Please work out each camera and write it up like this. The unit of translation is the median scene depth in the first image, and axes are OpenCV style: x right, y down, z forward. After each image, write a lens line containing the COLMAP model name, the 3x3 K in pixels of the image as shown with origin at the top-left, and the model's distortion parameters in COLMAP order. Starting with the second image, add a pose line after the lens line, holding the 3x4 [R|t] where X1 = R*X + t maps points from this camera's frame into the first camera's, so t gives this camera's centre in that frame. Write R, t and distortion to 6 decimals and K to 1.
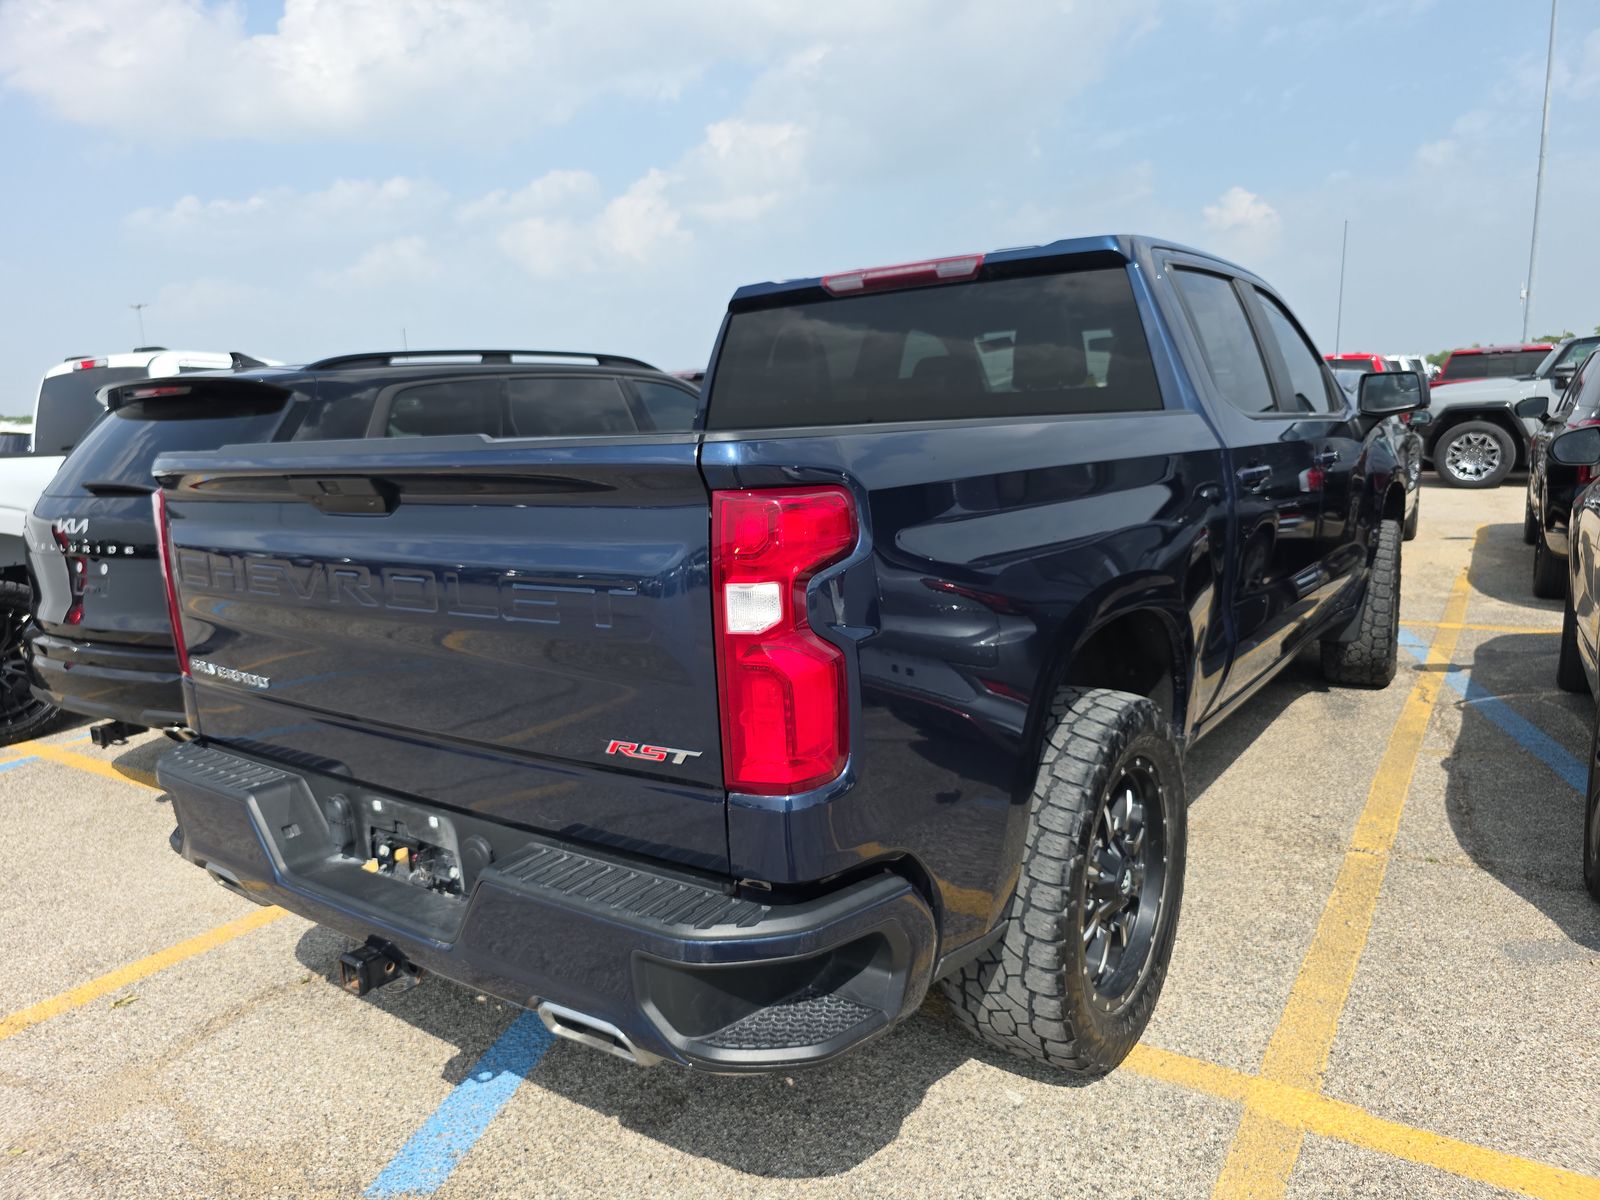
lens RADIAL K [[1054.4, 0, 800.0], [0, 1054.4, 600.0], [0, 0, 1]] dist [0.062573, -0.081539]
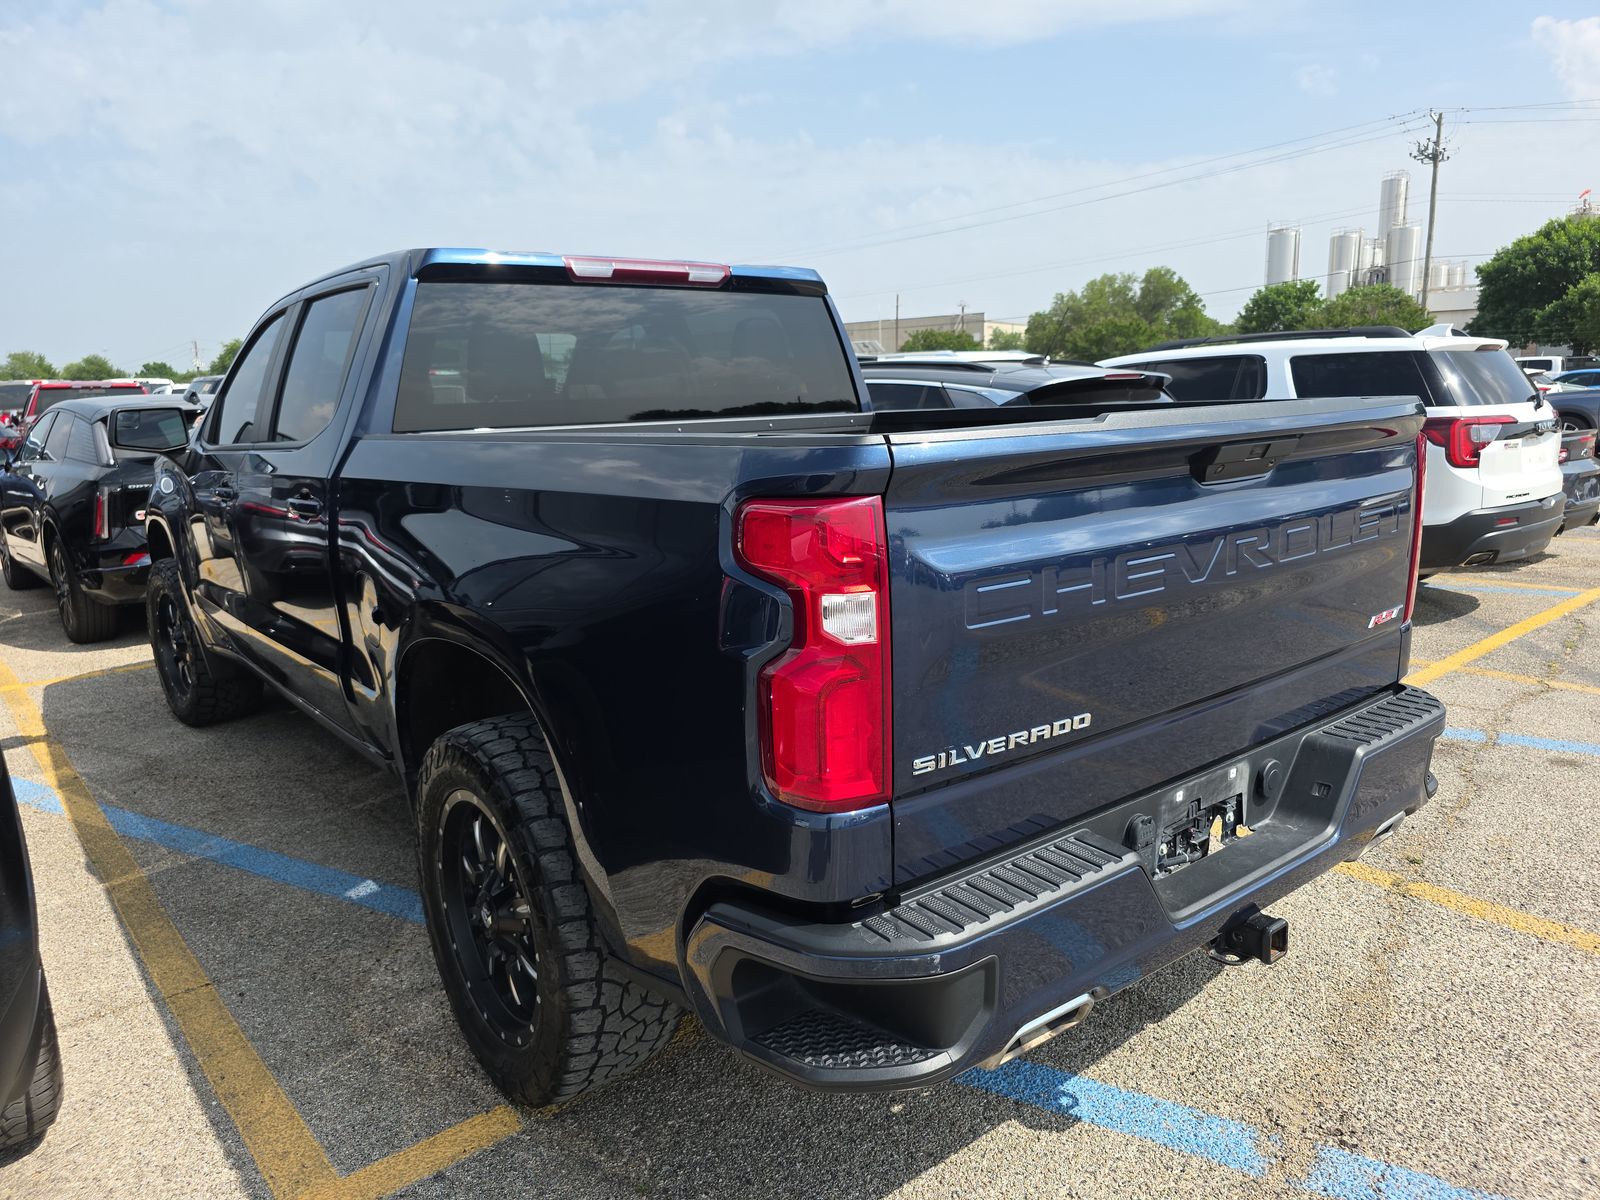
lens RADIAL K [[1065.2, 0, 790.4], [0, 1065.2, 597.5], [0, 0, 1]] dist [0.025106, -0.019699]
pose [[0.295722, -0.140046, 0.944953, -1.324823], [0.181677, 0.979386, 0.088293, -0.119846], [-0.937839, 0.145566, 0.315070, 0.970592]]
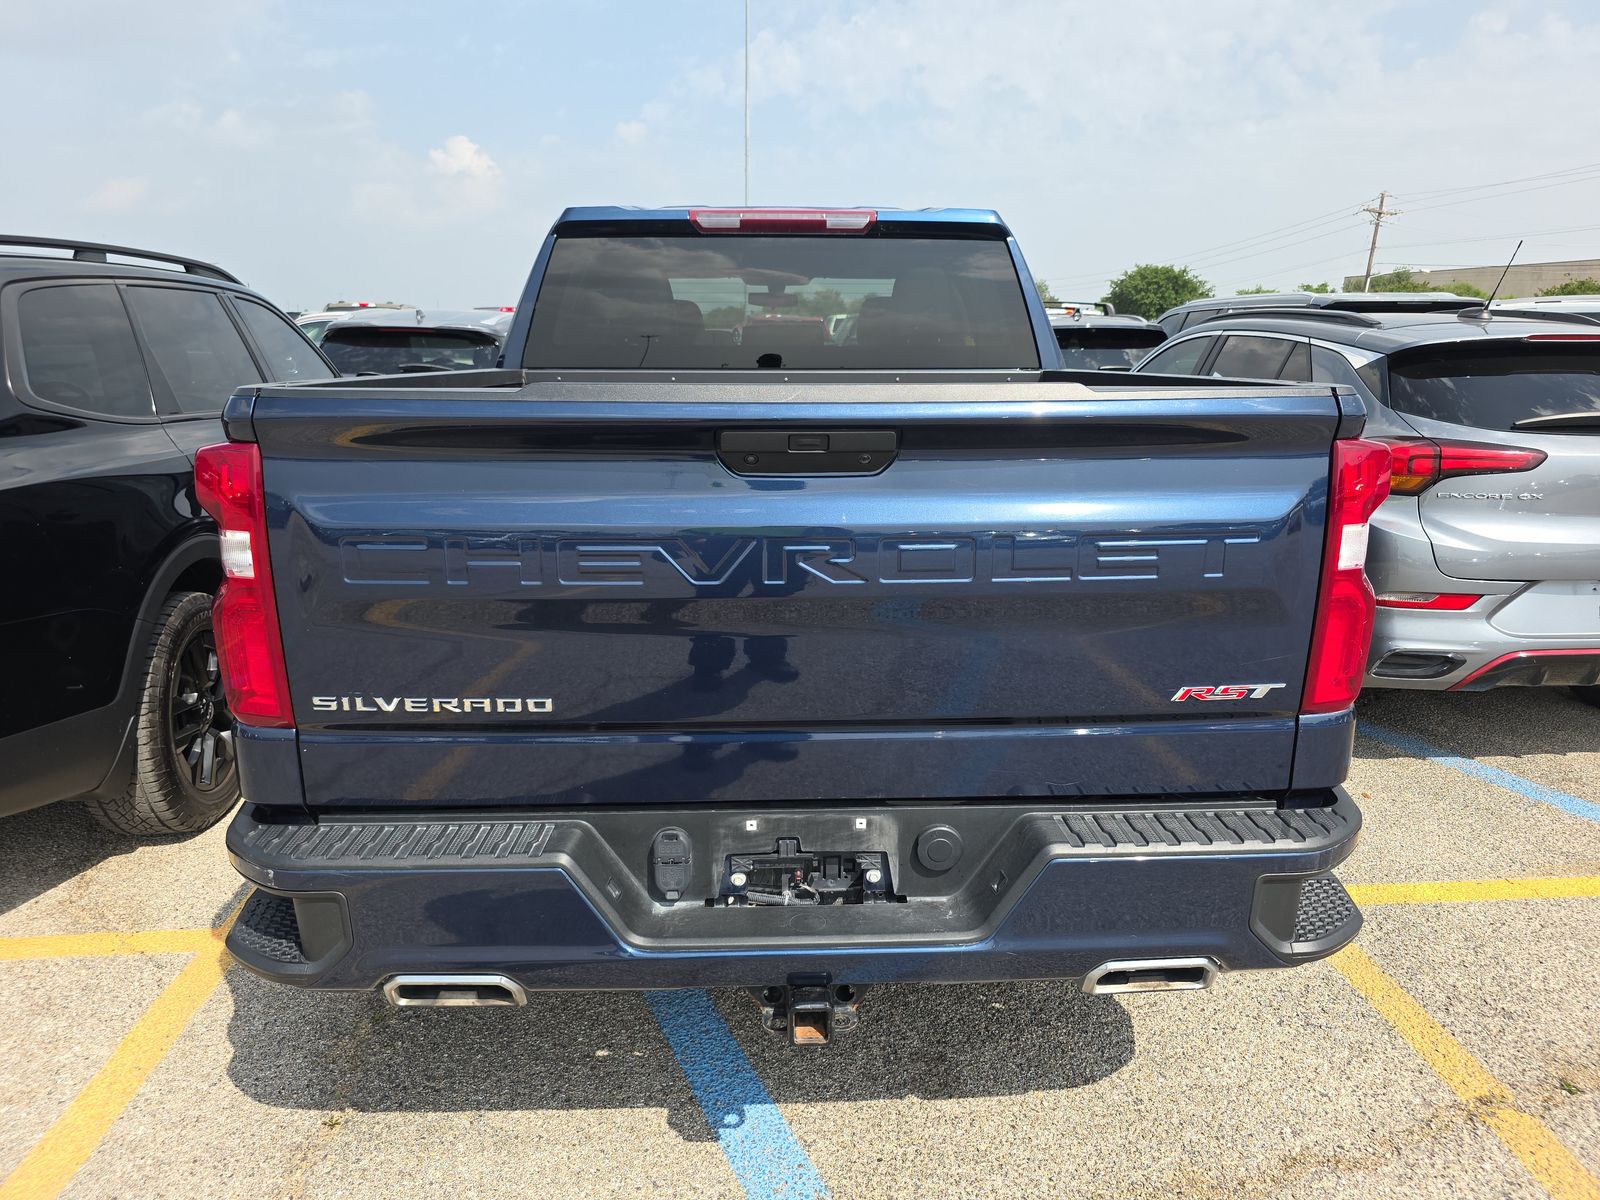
lens RADIAL K [[1054.4, 0, 800.0], [0, 1054.4, 600.0], [0, 0, 1]] dist [0.062573, -0.081539]
pose [[0.791874, -0.094228, 0.603371, -0.823770], [0.065346, 0.995426, 0.069693, -0.035540], [-0.607178, -0.015760, 0.794409, 0.315601]]
